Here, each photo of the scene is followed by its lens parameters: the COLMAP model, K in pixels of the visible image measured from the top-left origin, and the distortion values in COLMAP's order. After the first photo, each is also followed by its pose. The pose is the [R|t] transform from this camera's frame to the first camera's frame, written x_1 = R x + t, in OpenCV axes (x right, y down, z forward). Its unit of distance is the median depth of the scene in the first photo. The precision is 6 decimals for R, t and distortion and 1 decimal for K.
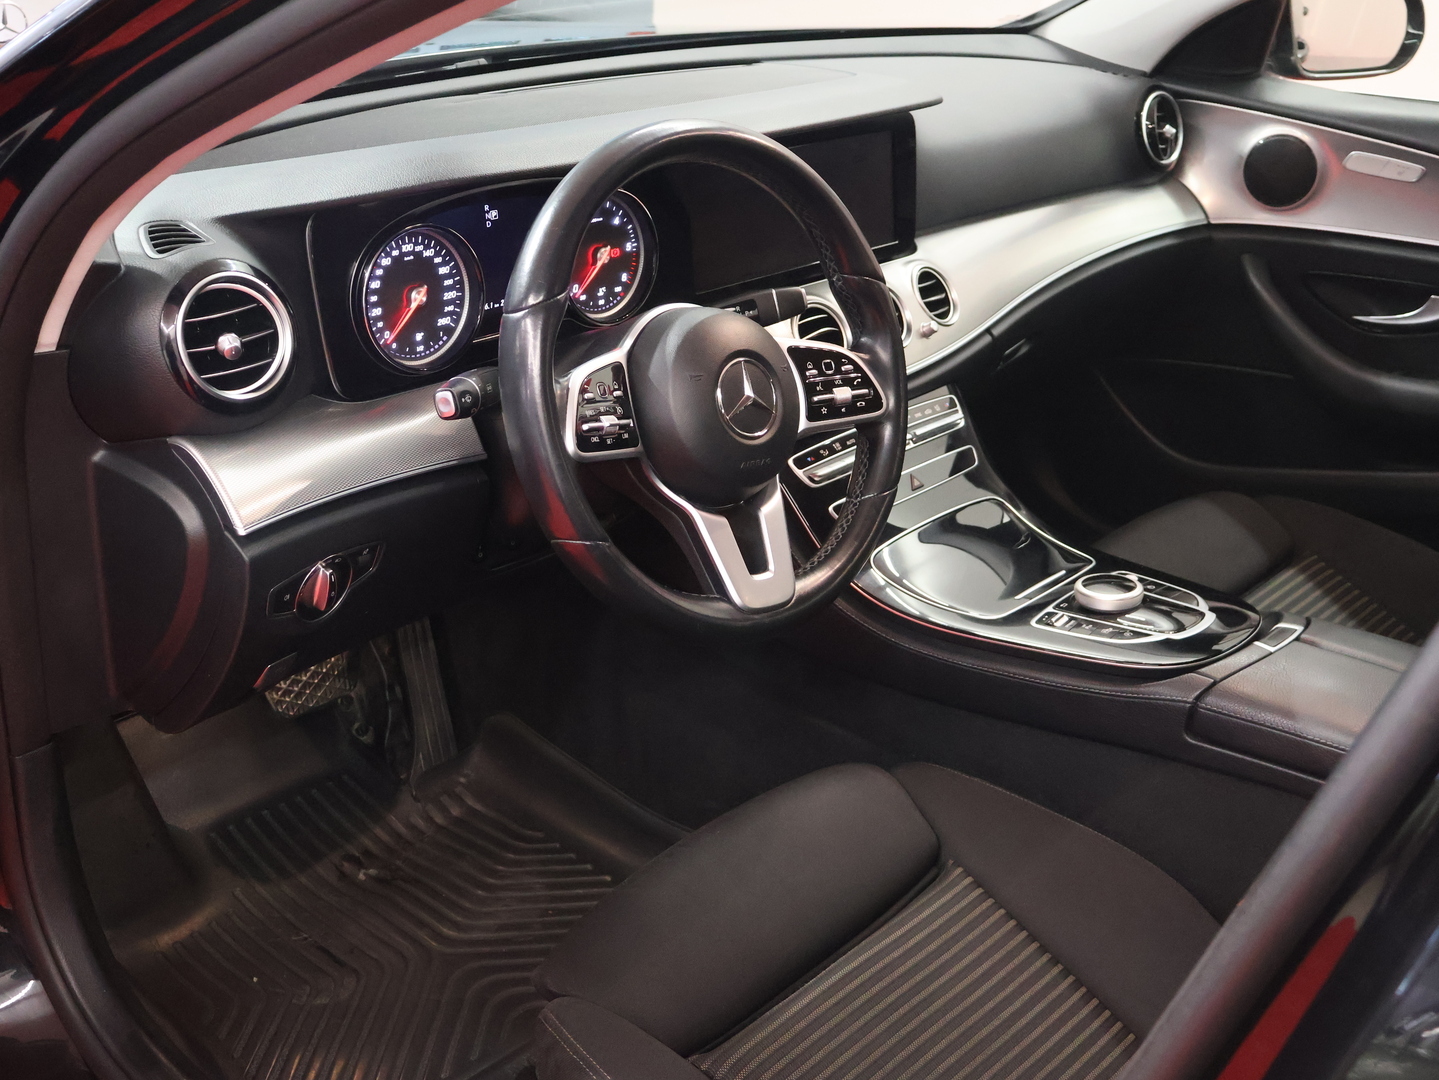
lens RADIAL K [[1638.9, 0, 719.5], [0, 1638.9, 540.0], [0, 0, 1]] dist [0.012467, -0.024461]
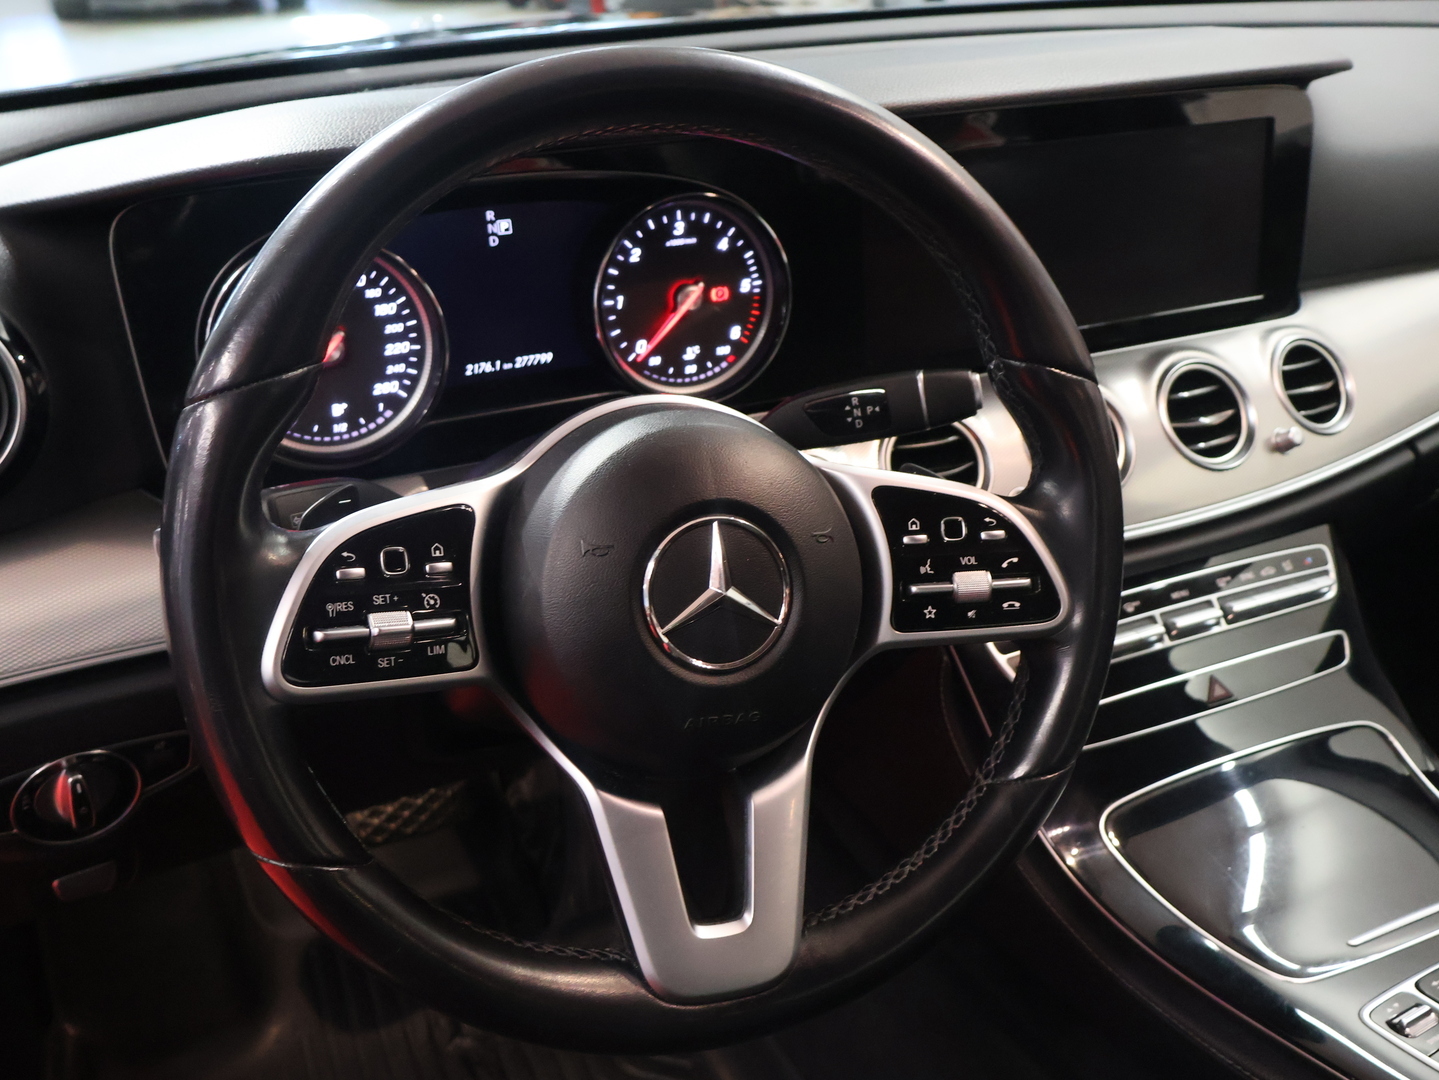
lens RADIAL K [[1367.6, 0, 708.4], [0, 1367.6, 536.1], [0, 0, 1]] dist [0.007099, 0.000418]
pose [[0.918883, 0.117725, -0.376555, 0.159081], [-0.111978, 0.993014, 0.037200, -0.109829], [0.378304, 0.007984, 0.925647, 0.549735]]
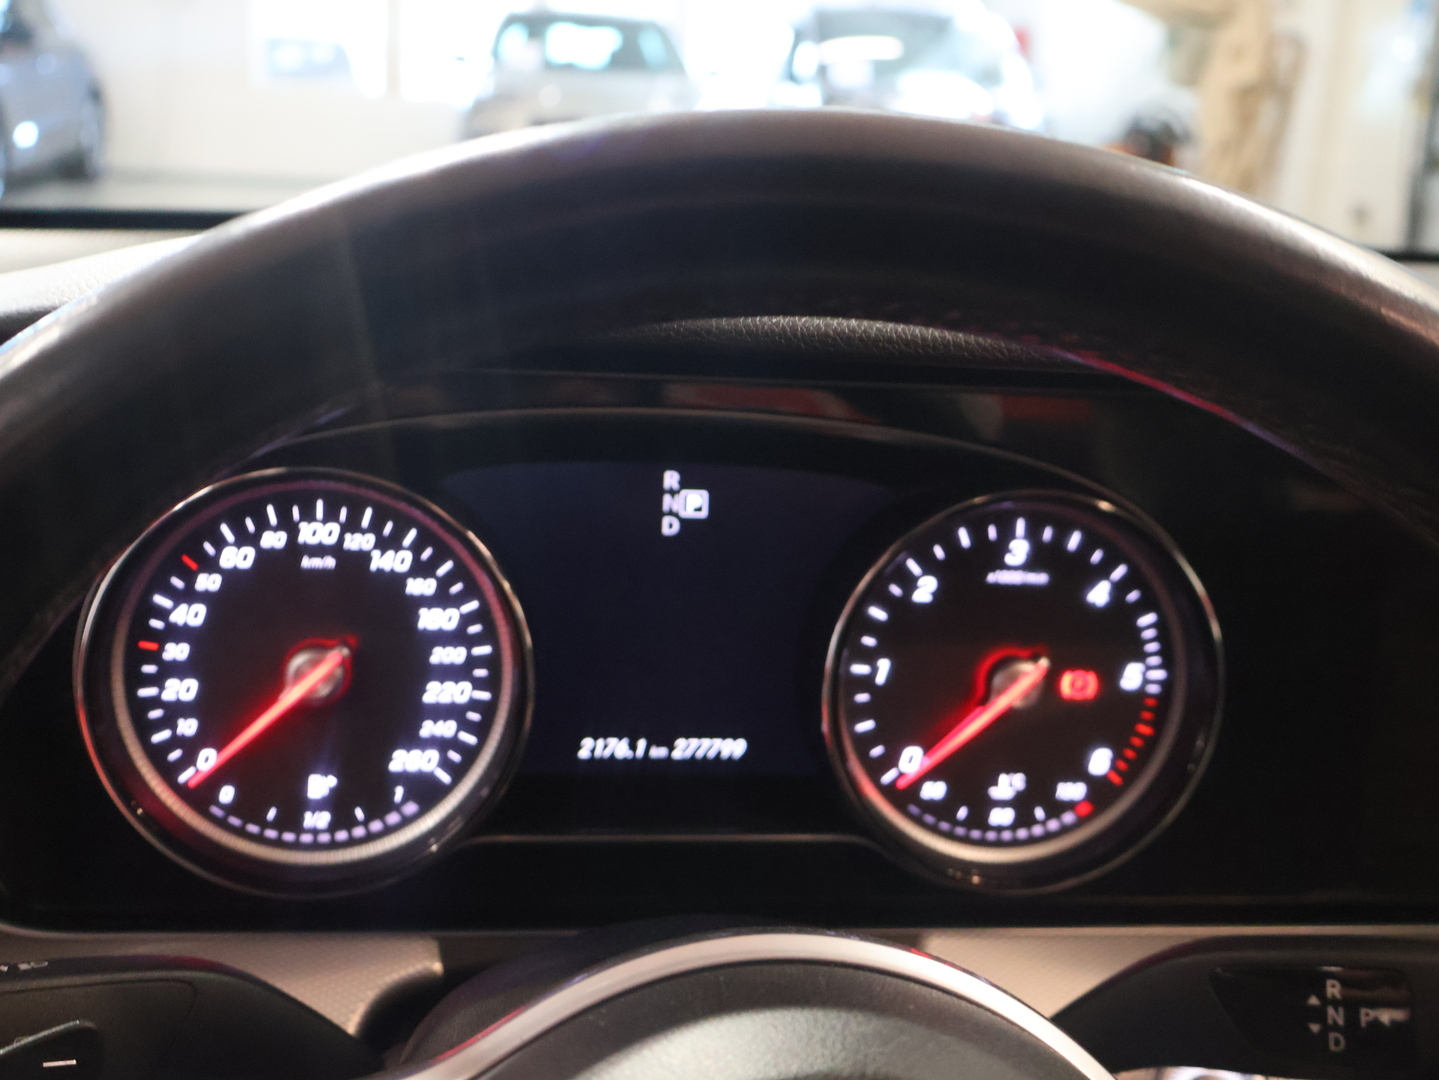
lens RADIAL K [[1638.9, 0, 719.5], [0, 1638.9, 540.0], [0, 0, 1]] dist [0.012467, -0.024461]
pose [[0.777968, 0.161712, -0.607137, 0.085377], [-0.289689, 0.949792, -0.118221, -0.155657], [0.557536, 0.267853, 0.785754, 0.751878]]
